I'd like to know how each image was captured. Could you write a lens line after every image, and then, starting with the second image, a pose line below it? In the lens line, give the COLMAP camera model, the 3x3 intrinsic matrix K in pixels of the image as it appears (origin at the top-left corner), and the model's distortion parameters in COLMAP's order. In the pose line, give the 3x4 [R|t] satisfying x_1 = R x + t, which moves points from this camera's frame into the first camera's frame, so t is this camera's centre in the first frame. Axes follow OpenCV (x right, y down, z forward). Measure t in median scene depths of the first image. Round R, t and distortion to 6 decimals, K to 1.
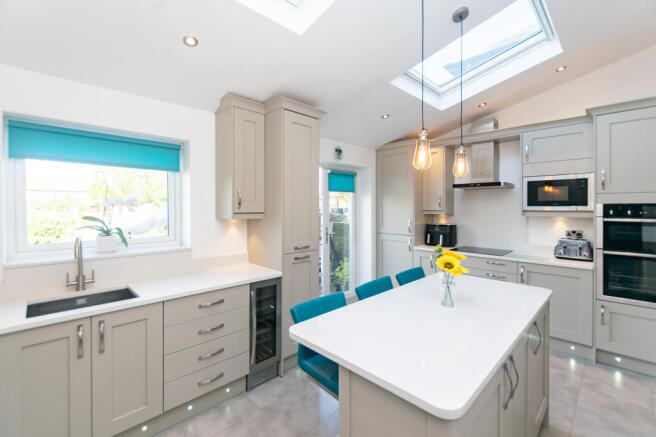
lens RADIAL K [[289.9, 0, 326.5], [0, 289.9, 207.2], [0, 0, 1]] dist [0.002260, 0.000144]
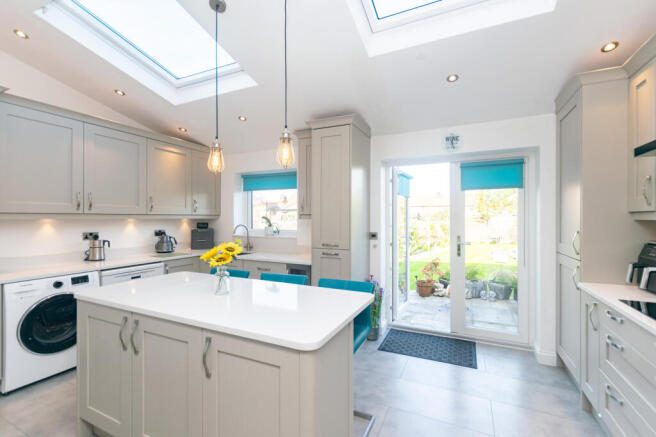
lens RADIAL K [[284.0, 0, 341.0], [0, 284.0, 217.8], [0, 0, 1]] dist [0.001226, -0.000040]
pose [[0.352782, -0.004411, -0.935695, 0.752053], [-0.003898, 0.999973, -0.006184, 0.031292], [0.935698, 0.005829, 0.352755, 0.507213]]
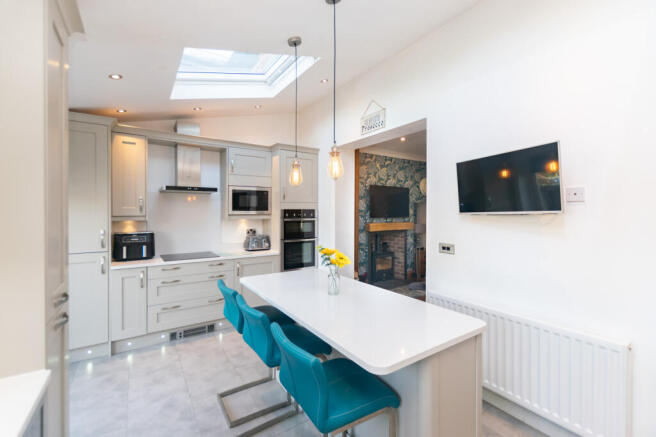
lens RADIAL K [[284.0, 0, 341.0], [0, 284.0, 217.8], [0, 0, 1]] dist [0.001226, -0.000040]
pose [[0.159467, -0.021210, 0.986975, -0.370727], [0.001693, 0.999774, 0.021212, 0.000980], [-0.987202, -0.001711, 0.159467, 0.386203]]
